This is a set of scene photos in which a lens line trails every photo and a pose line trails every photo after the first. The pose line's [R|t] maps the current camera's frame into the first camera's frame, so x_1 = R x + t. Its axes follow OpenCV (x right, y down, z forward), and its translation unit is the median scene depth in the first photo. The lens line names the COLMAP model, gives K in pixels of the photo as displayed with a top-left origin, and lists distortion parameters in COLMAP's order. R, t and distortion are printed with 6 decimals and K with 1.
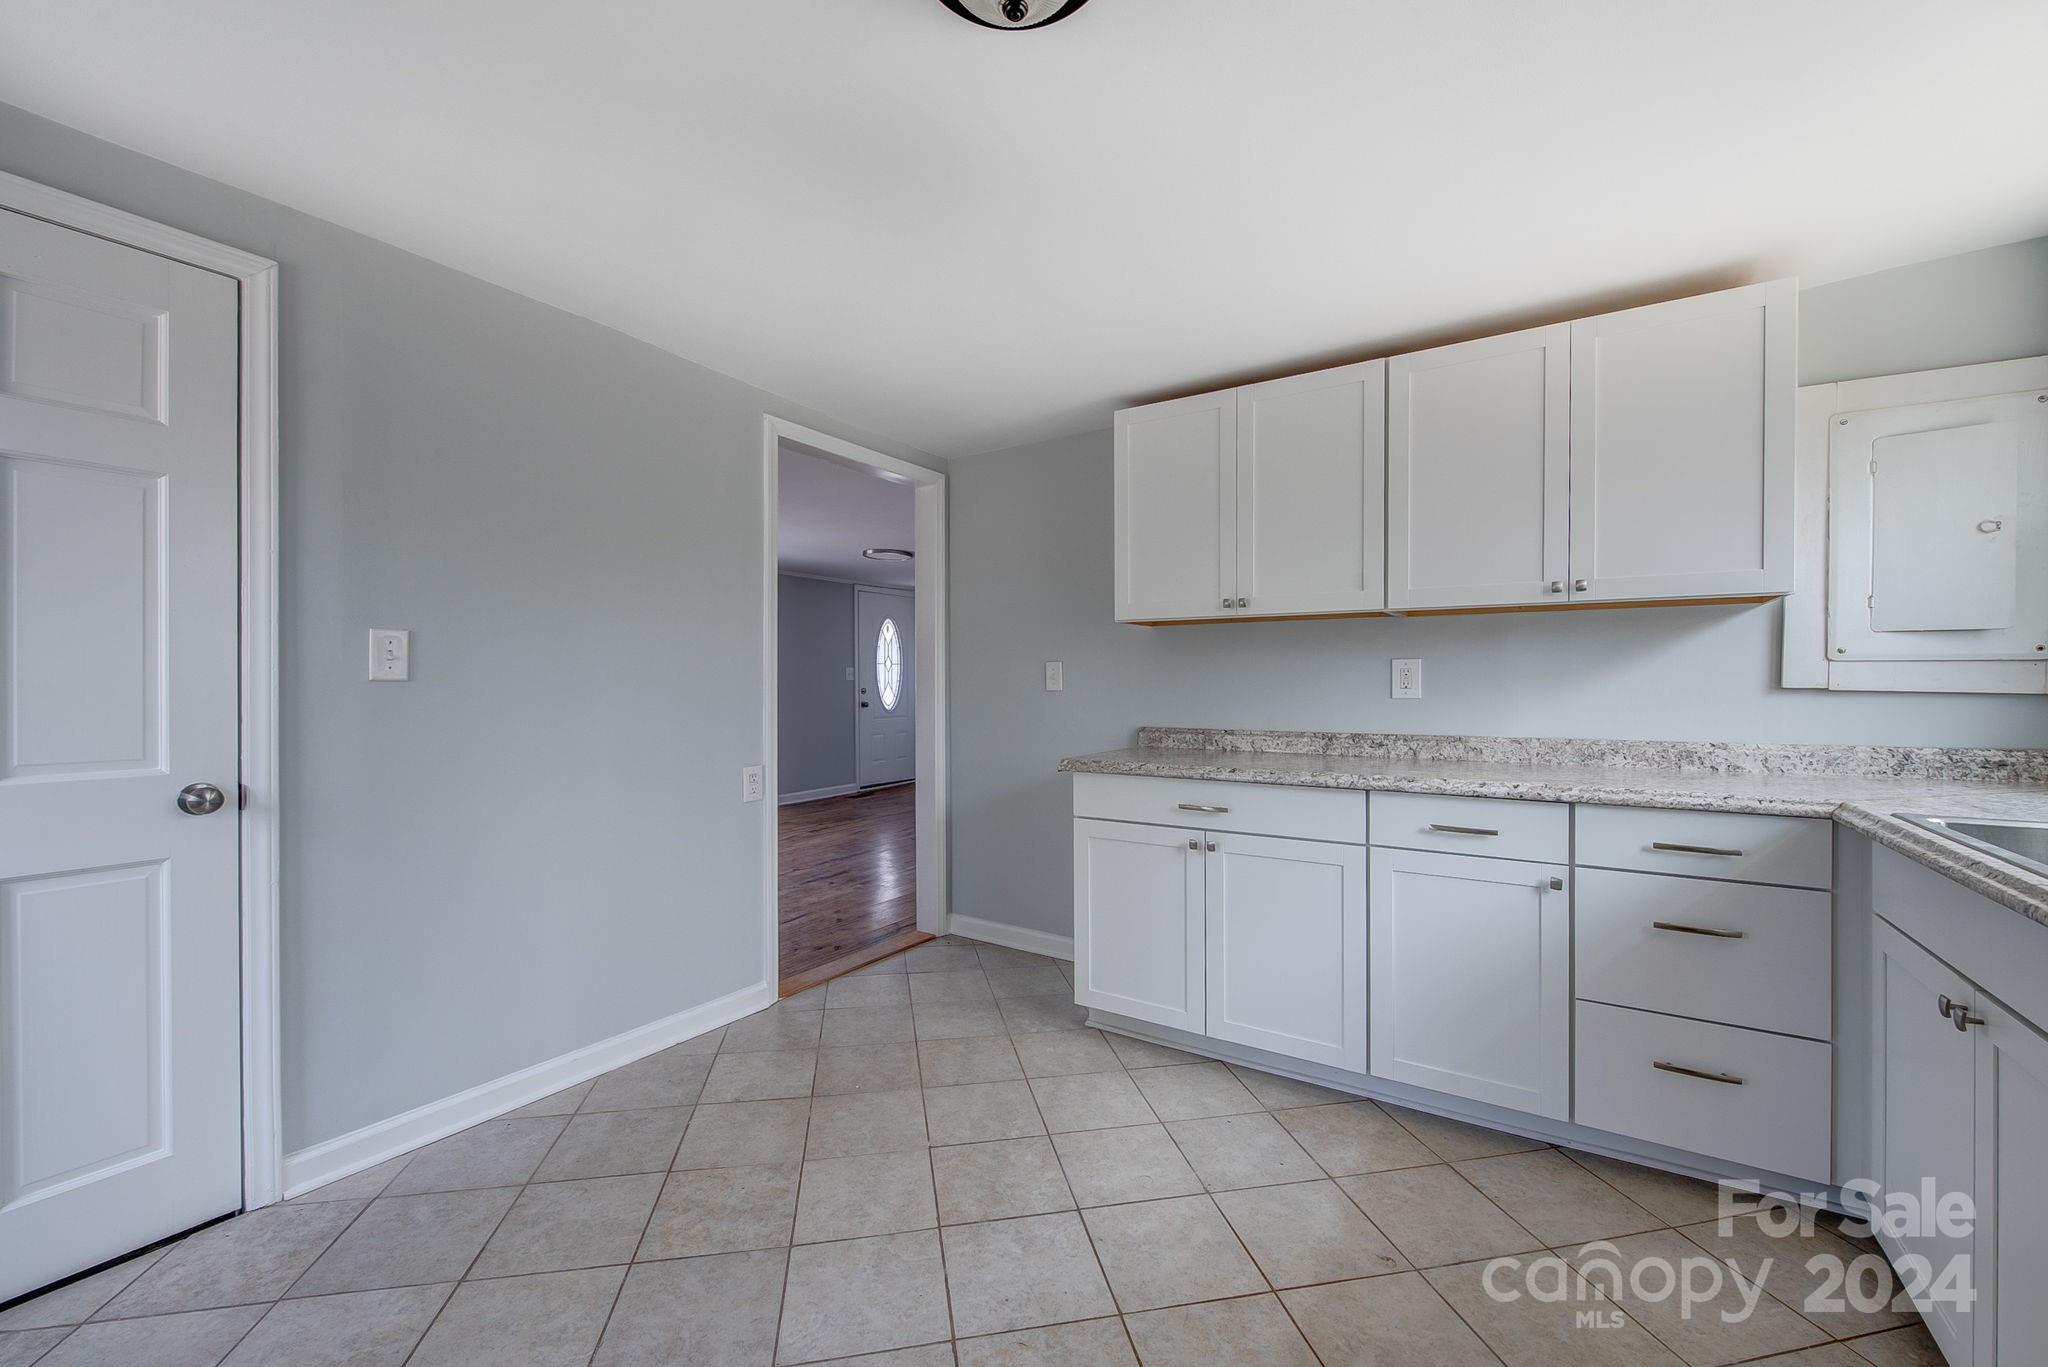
lens RADIAL K [[814.2, 0, 1029.5], [0, 814.2, 687.5], [0, 0, 1]] dist [-0.002318, -0.000607]
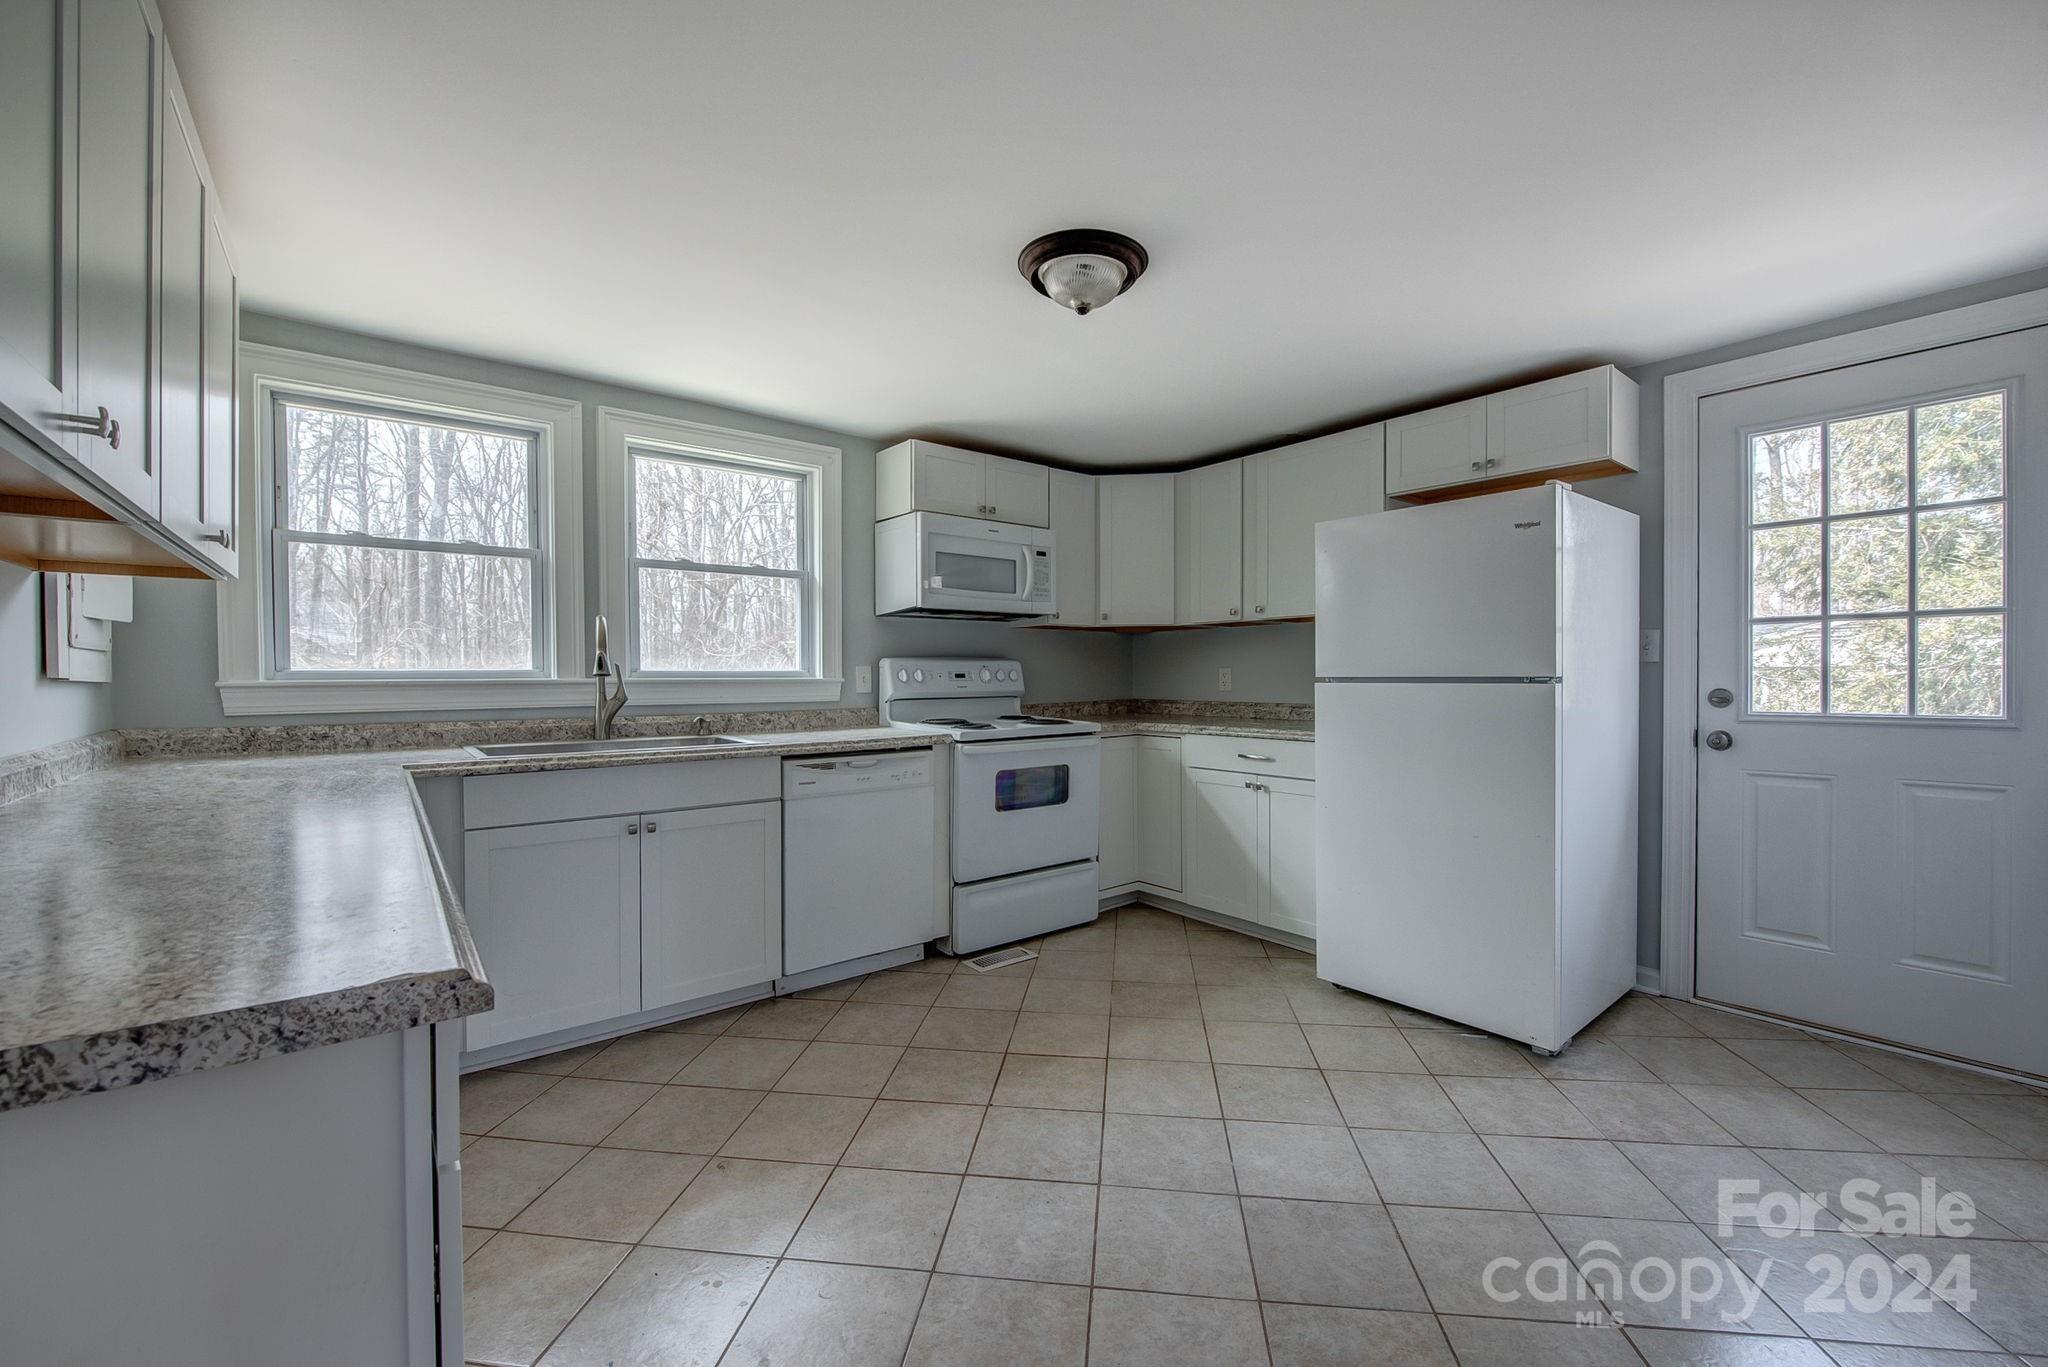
lens RADIAL K [[814.2, 0, 1029.5], [0, 814.2, 687.5], [0, 0, 1]] dist [-0.002318, -0.000607]
pose [[-0.948843, 0.000667, 0.315749, -0.320975], [0.002444, 0.999983, 0.005232, 0.014276], [-0.315740, 0.005736, -0.948828, 1.834382]]
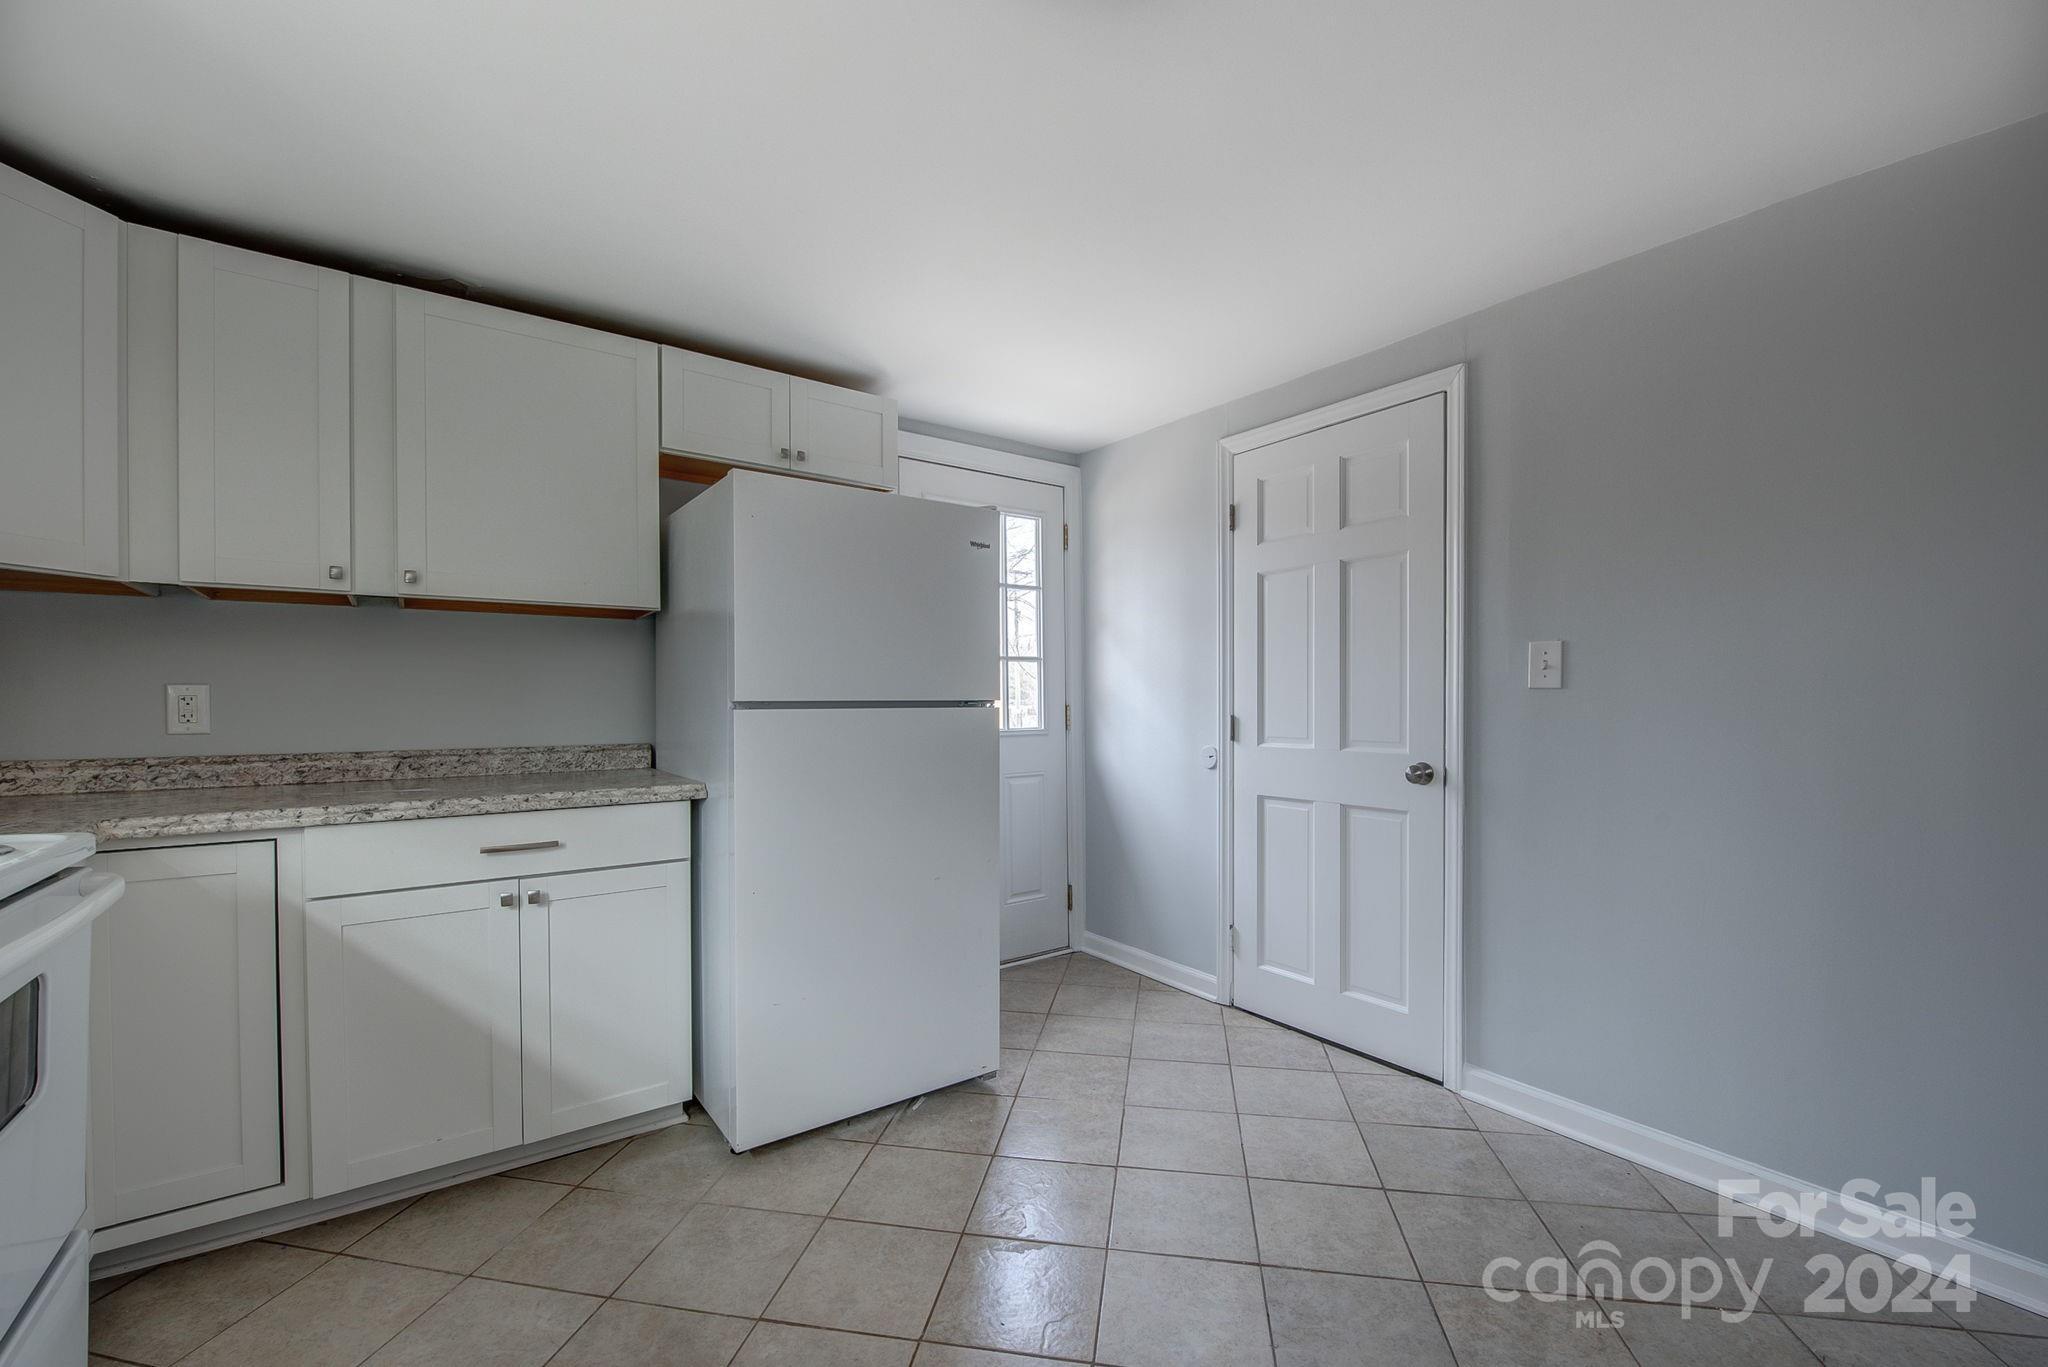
lens RADIAL K [[843.3, 0, 1027.6], [0, 843.3, 705.3], [0, 0, 1]] dist [0.001549, 0.000023]
pose [[-0.358964, 0.006931, -0.933326, 0.578009], [0.006989, 0.999964, 0.004738, 0.004543], [0.933325, -0.004822, -0.358999, 0.858618]]
